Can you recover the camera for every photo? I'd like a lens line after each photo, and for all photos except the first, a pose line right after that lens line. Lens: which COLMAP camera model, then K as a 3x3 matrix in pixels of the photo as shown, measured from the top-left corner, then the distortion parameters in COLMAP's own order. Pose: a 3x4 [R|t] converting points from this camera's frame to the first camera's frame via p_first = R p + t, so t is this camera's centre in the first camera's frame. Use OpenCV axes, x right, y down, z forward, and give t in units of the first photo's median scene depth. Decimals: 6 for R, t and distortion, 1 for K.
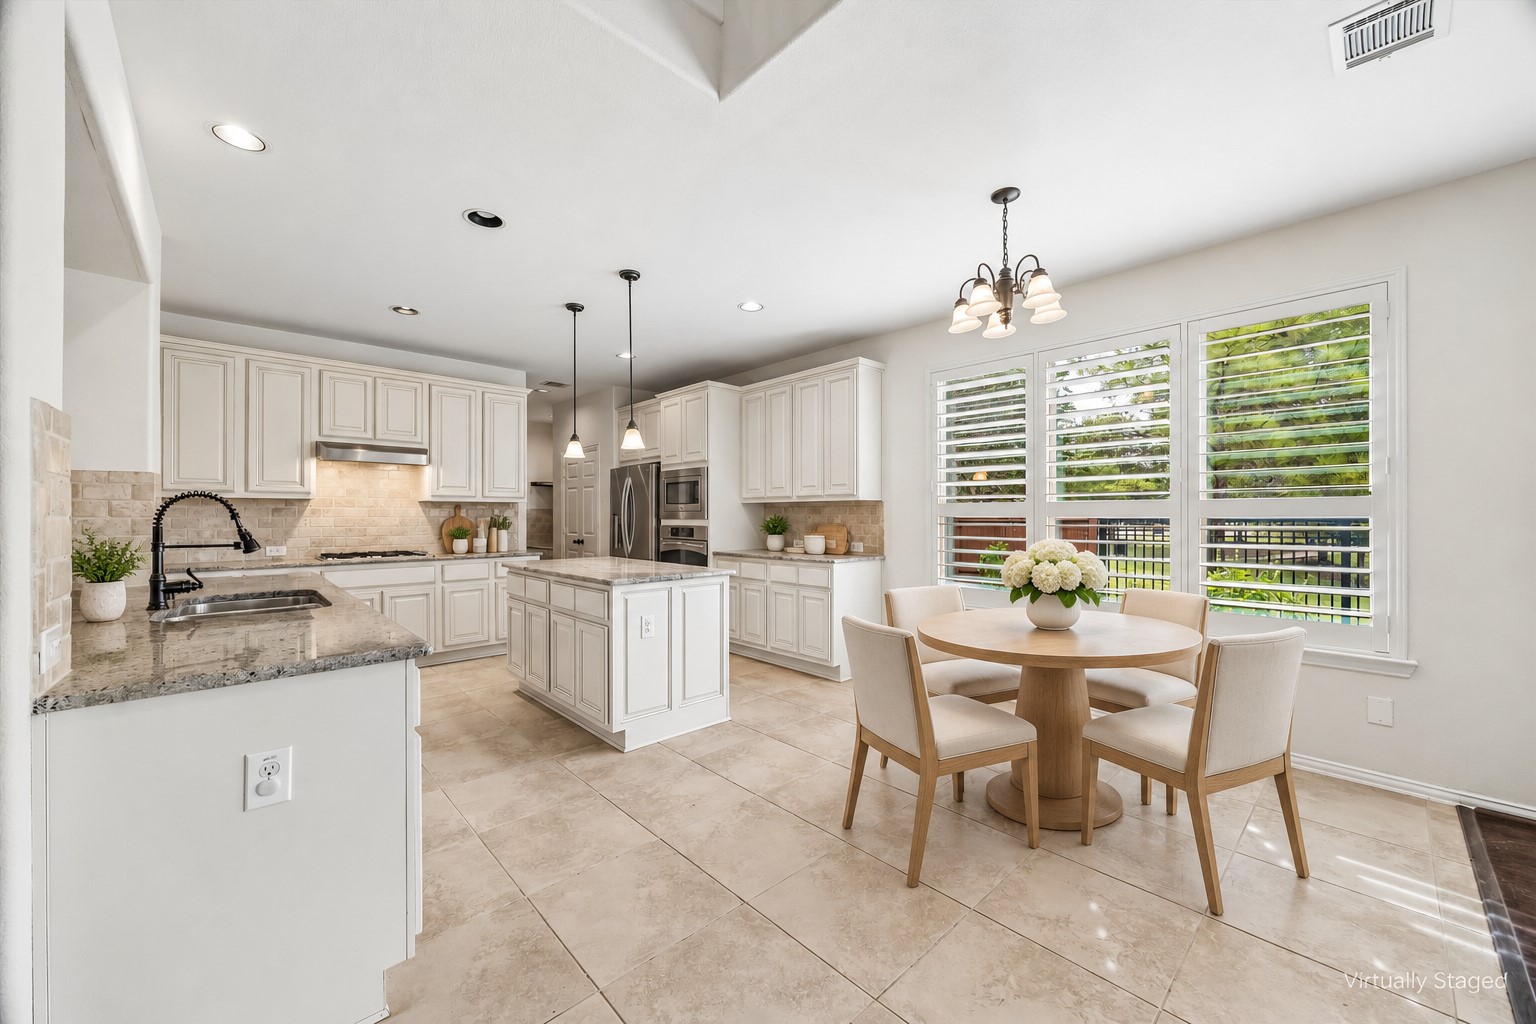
lens RADIAL K [[585.0, 0, 765.1], [0, 585.0, 518.4], [0, 0, 1]] dist [0.003133, 0.000289]
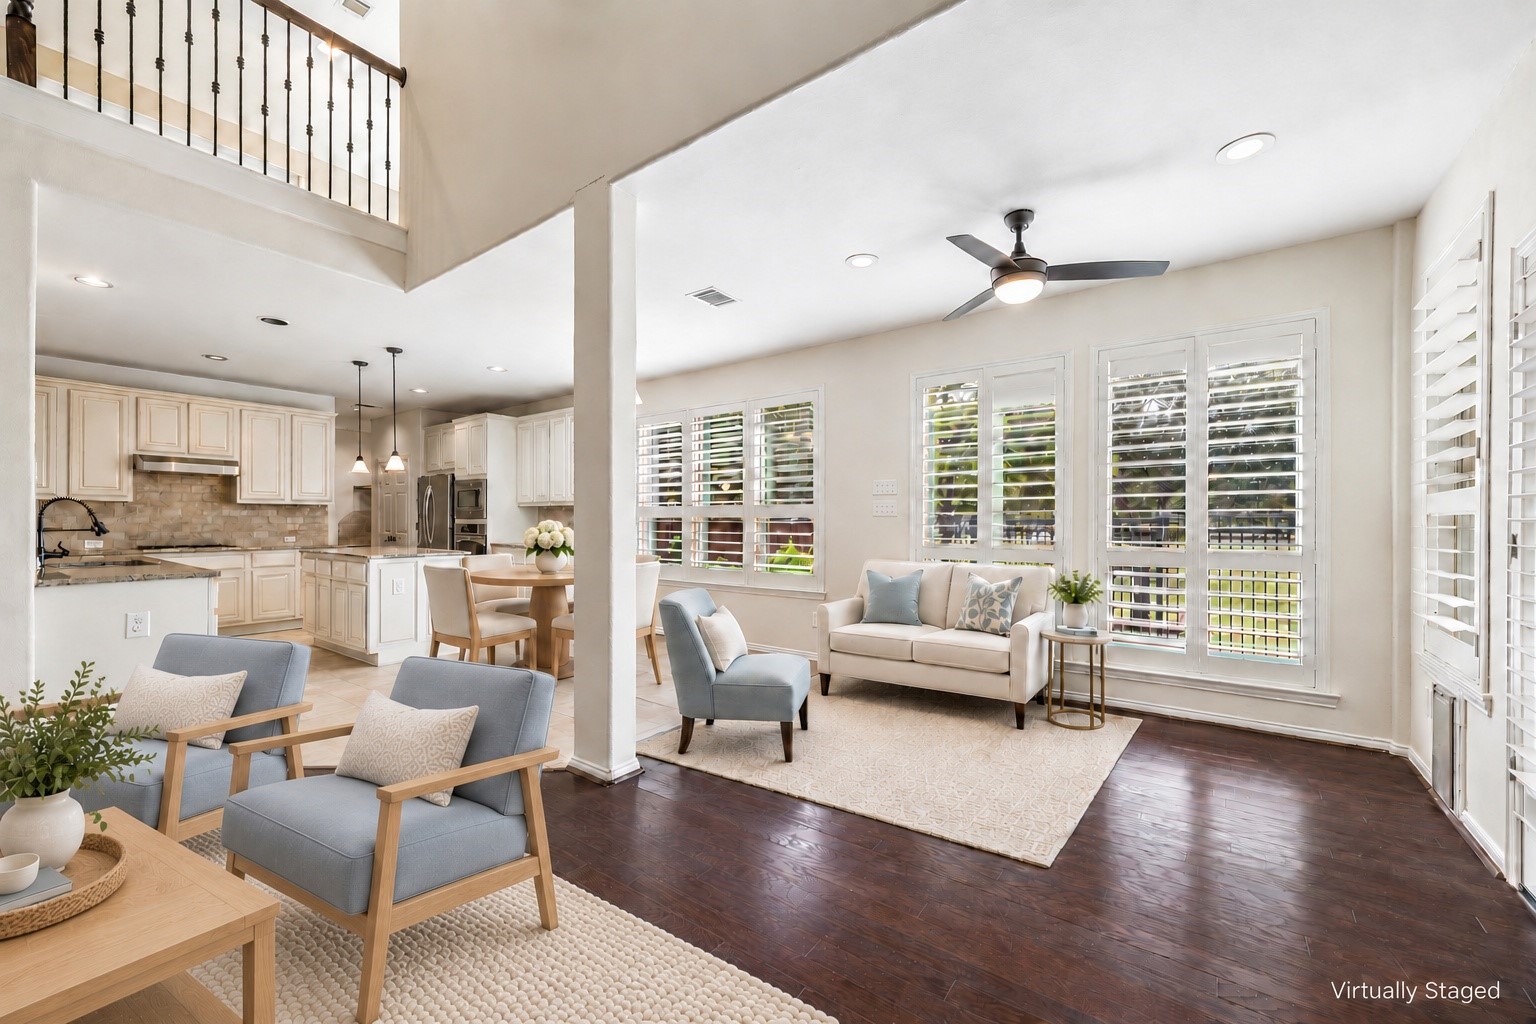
lens RADIAL K [[585.0, 0, 764.3], [0, 585.0, 518.6], [0, 0, 1]] dist [0.003133, 0.000289]
pose [[0.981845, 0.000786, 0.189685, 0.263382], [-0.000069, 0.999993, -0.003787, 0.006127], [-0.189686, 0.003705, 0.981838, -0.402436]]
